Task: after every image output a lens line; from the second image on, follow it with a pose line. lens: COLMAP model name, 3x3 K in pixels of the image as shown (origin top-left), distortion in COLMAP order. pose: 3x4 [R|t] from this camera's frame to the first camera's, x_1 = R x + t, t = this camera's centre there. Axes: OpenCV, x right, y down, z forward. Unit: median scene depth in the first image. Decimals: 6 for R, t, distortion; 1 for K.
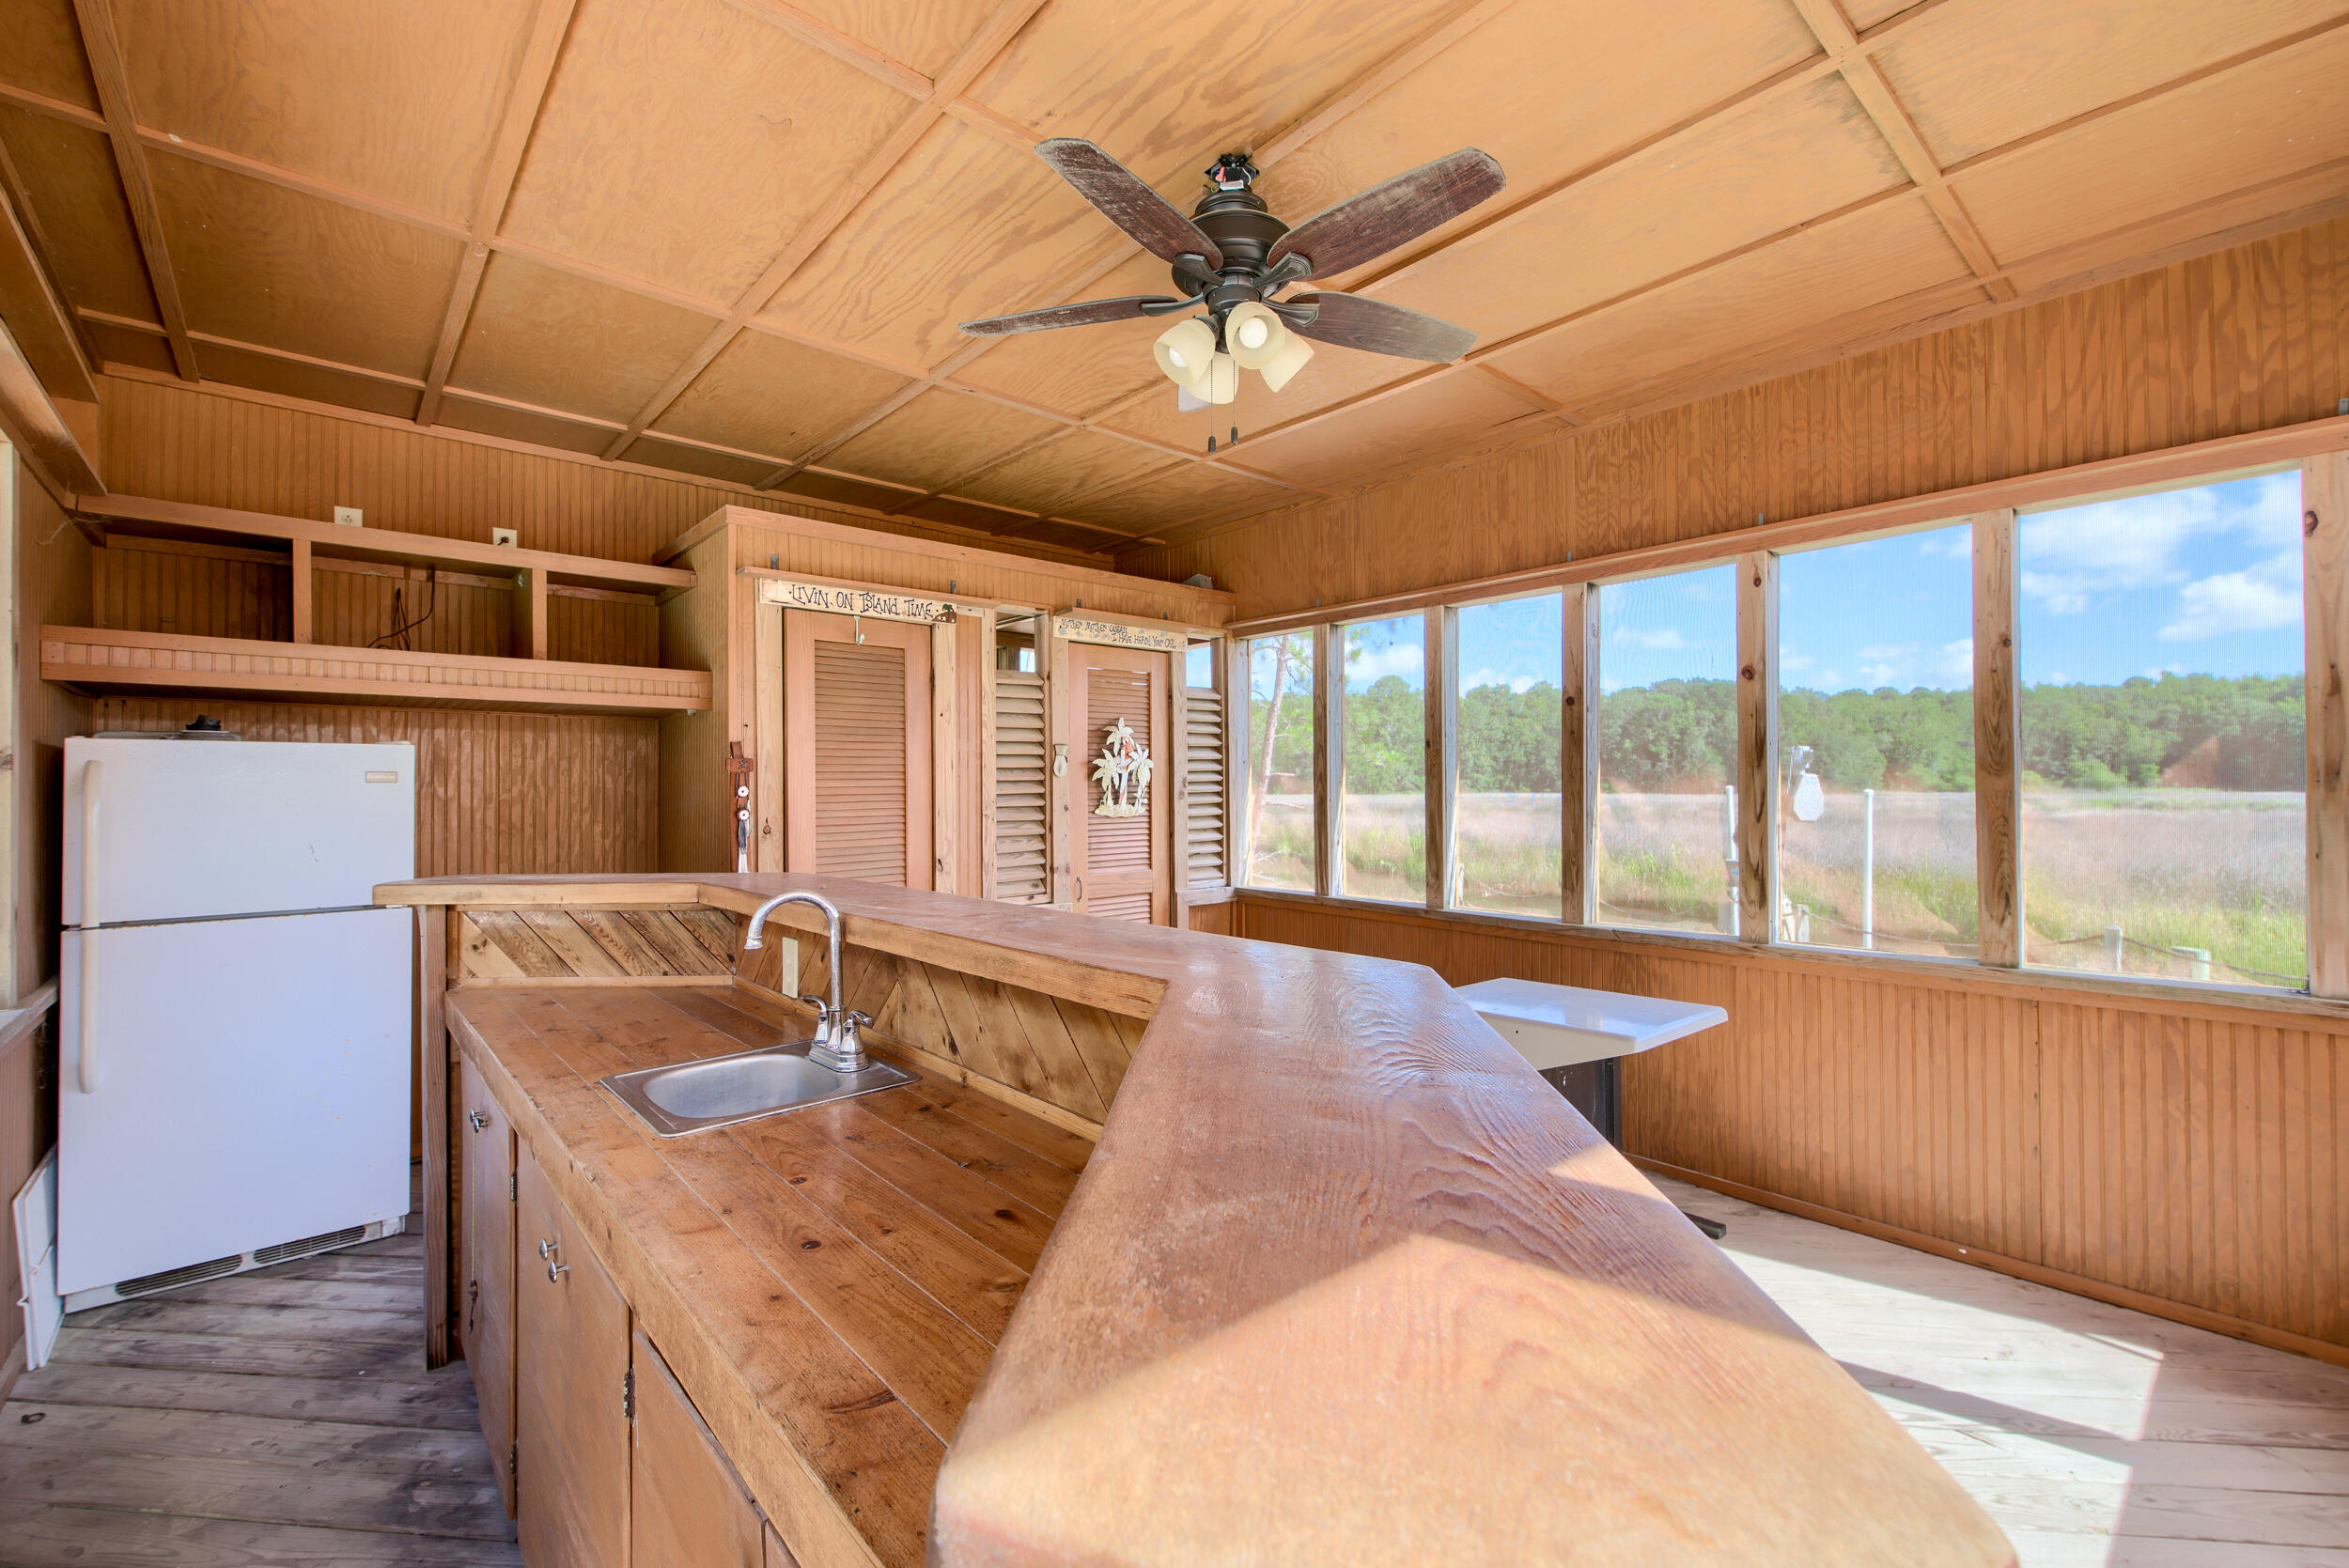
lens RADIAL K [[1004.5, 0, 1186.0], [0, 1004.5, 761.2], [0, 0, 1]] dist [0.001804, -0.000175]
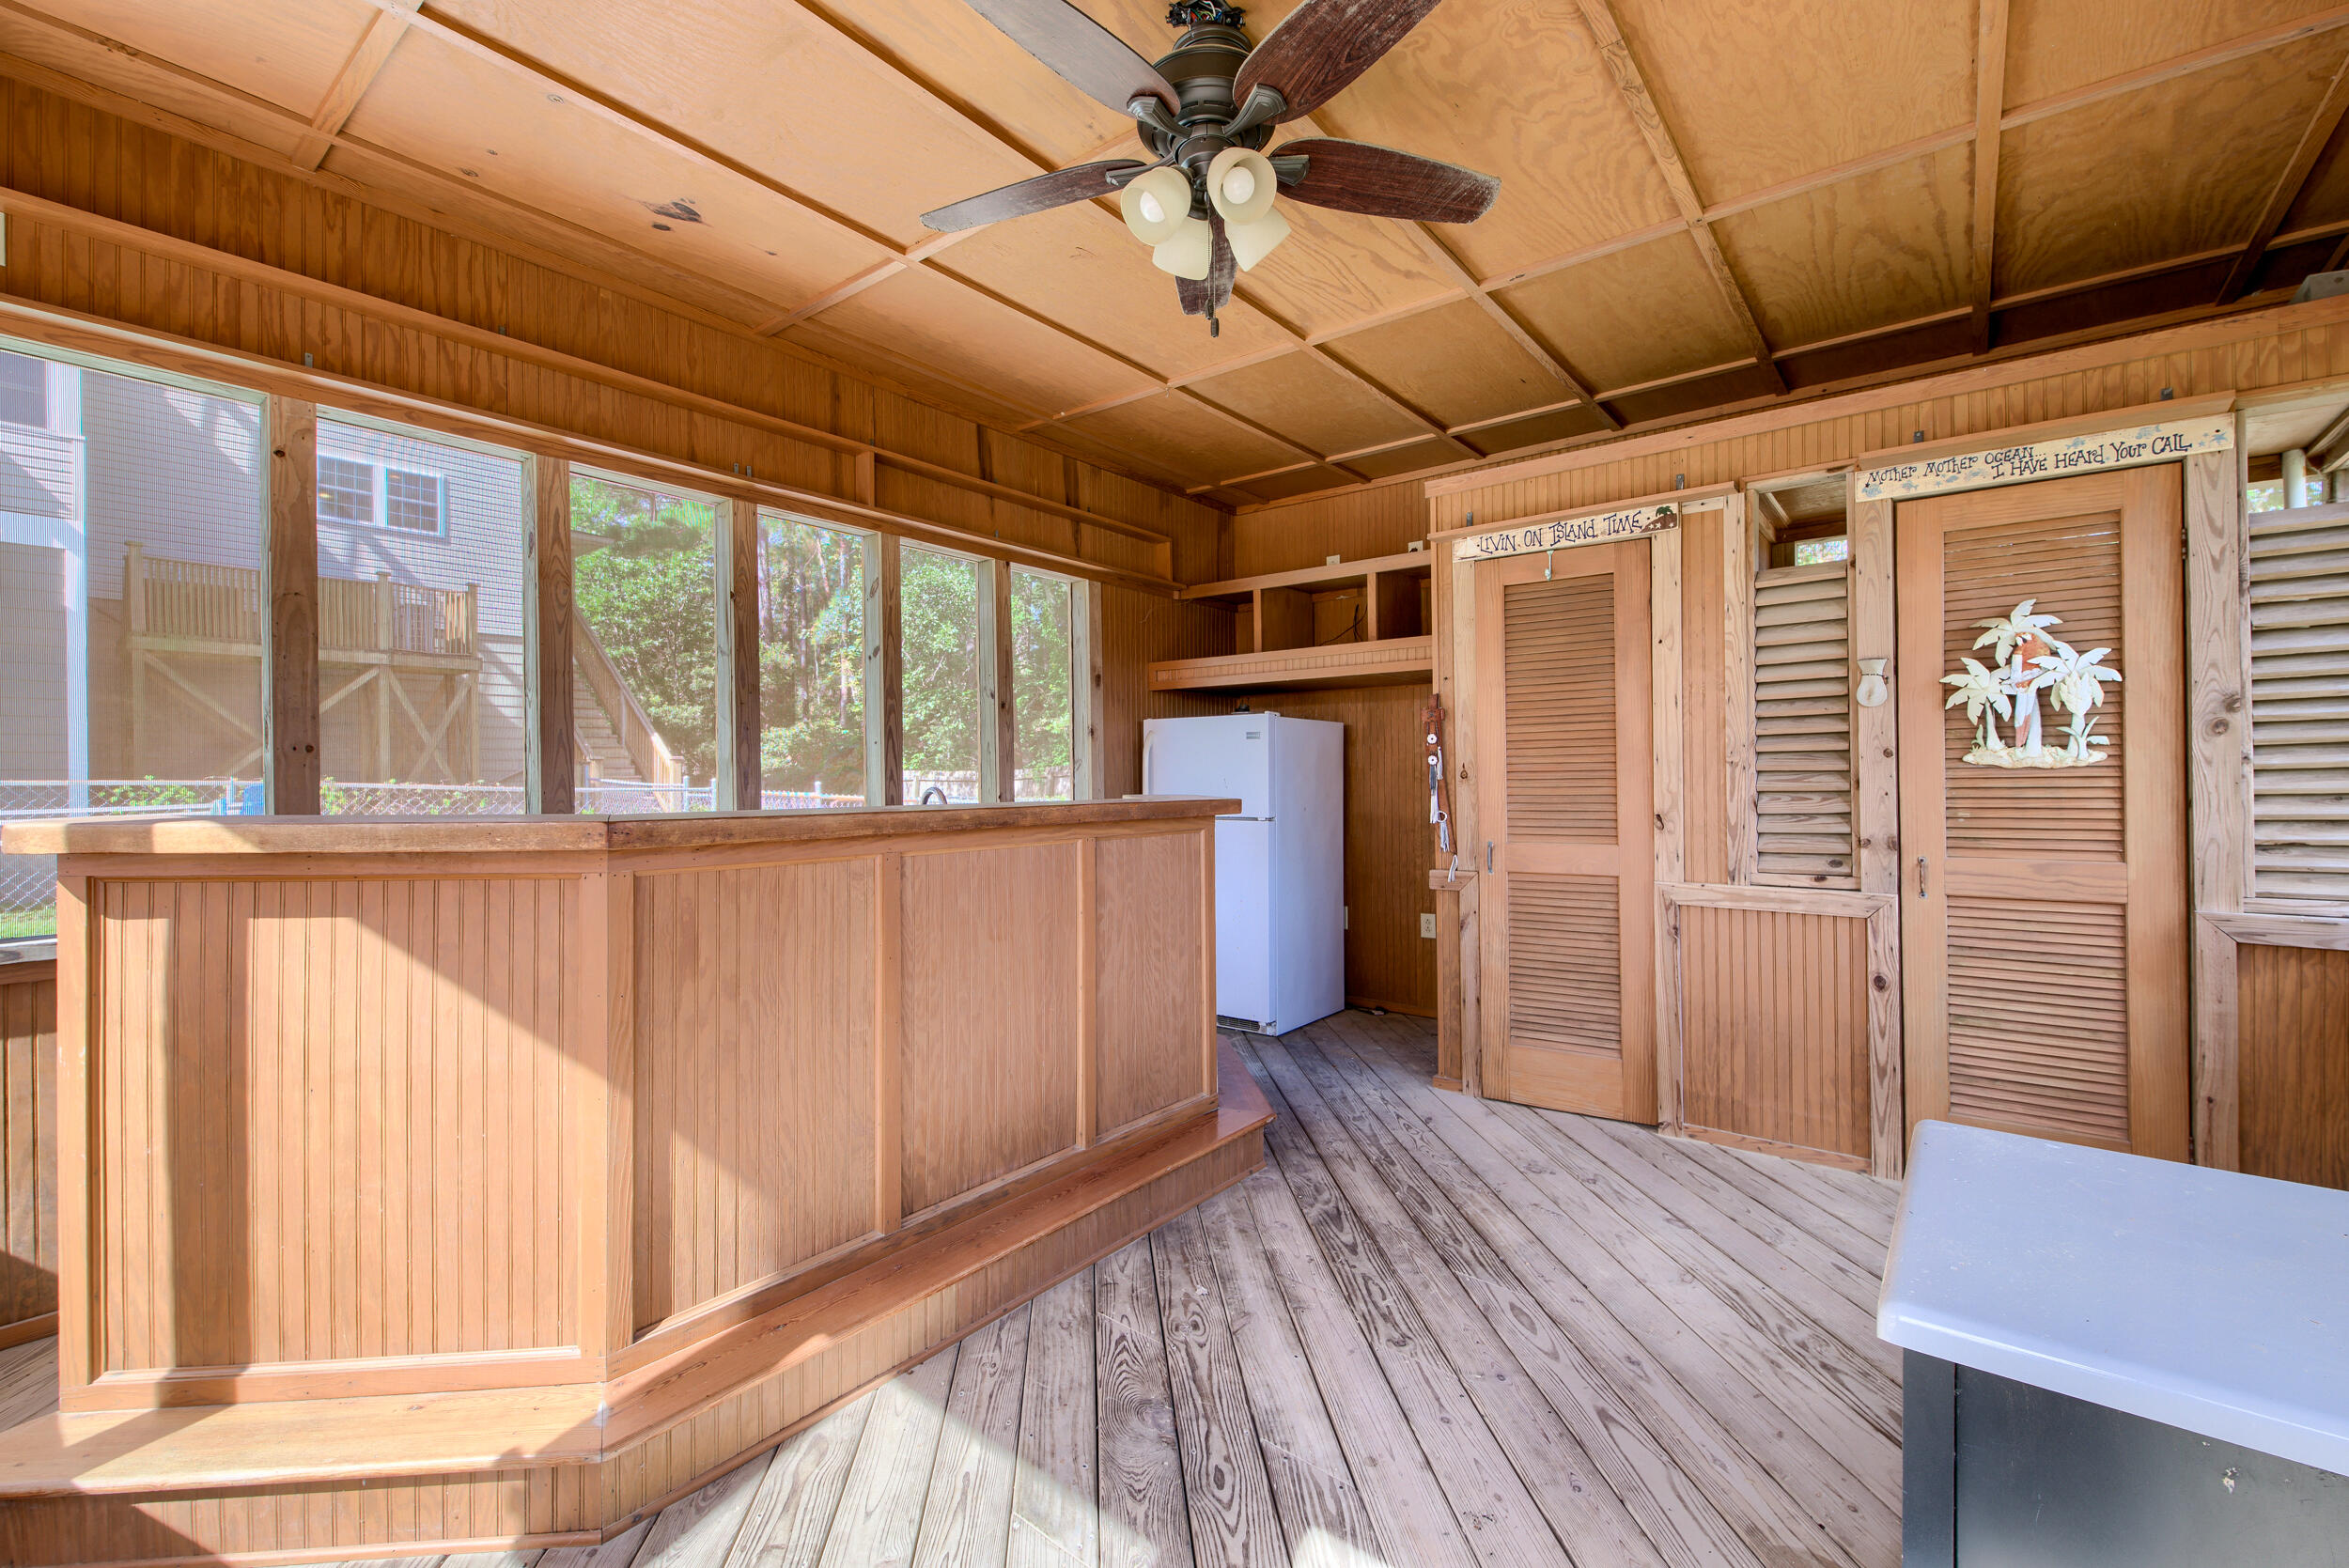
lens RADIAL K [[1004.5, 0, 1186.0], [0, 1004.5, 761.2], [0, 0, 1]] dist [0.001804, -0.000175]
pose [[0.159053, -0.008573, -0.987233, 0.478529], [0.036177, 0.999341, -0.002850, 0.038151], [0.986607, -0.035262, 0.159258, 0.440674]]
